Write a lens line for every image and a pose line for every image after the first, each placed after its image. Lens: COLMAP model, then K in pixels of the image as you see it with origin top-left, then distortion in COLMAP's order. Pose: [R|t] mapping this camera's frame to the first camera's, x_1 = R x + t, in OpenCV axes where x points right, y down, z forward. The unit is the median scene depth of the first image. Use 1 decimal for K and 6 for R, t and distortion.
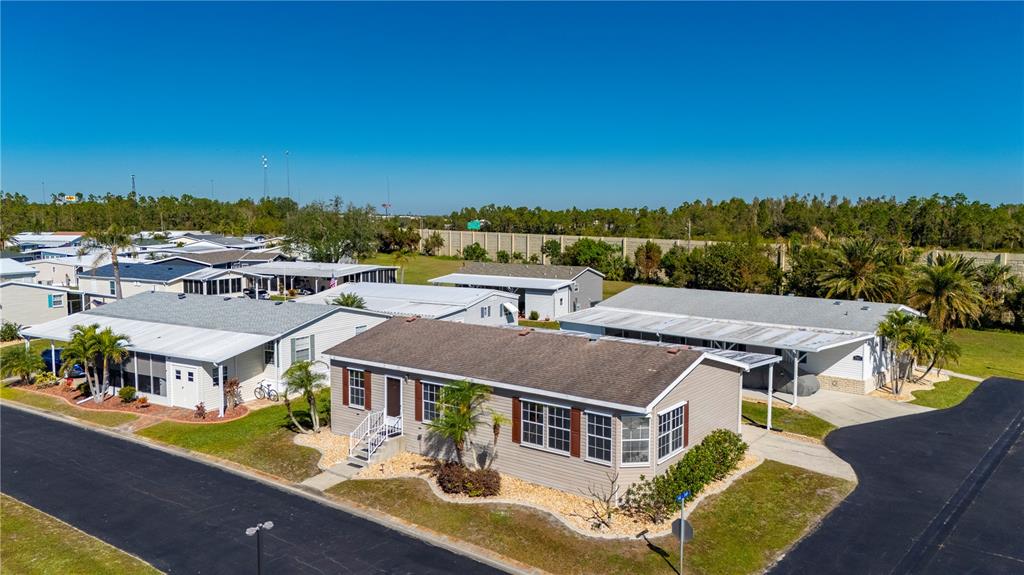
lens RADIAL K [[744.1, 0, 507.9], [0, 744.1, 287.3], [0, 0, 1]] dist [0.064204, -0.049132]
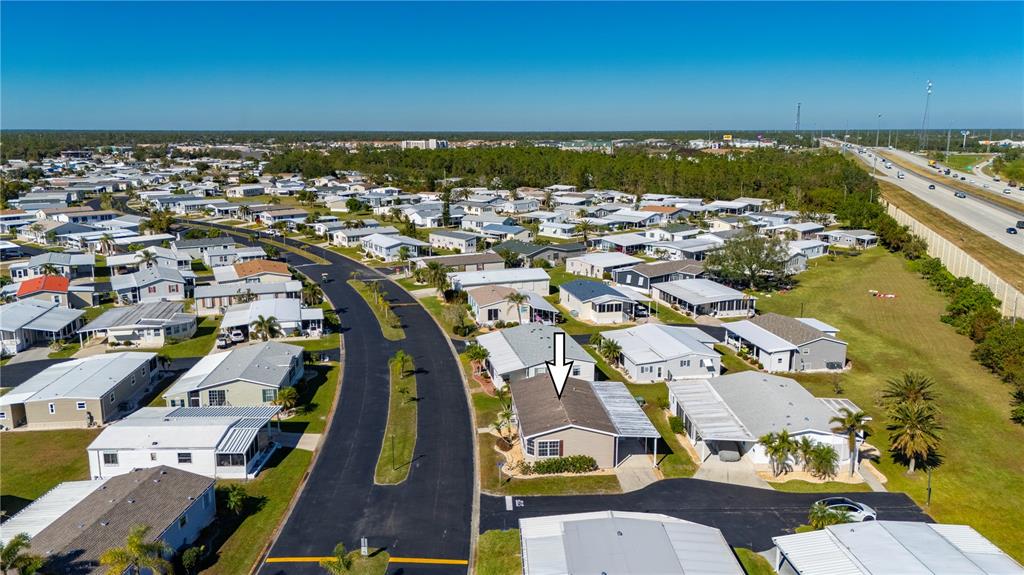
lens RADIAL K [[758.5, 0, 512.0], [0, 758.5, 287.5], [0, 0, 1]] dist [0.053356, -0.050637]
pose [[0.670794, 0.146162, -0.727098, 1.941639], [-0.065589, 0.988238, 0.138147, -0.724665], [0.738737, -0.044979, 0.672491, -0.905930]]
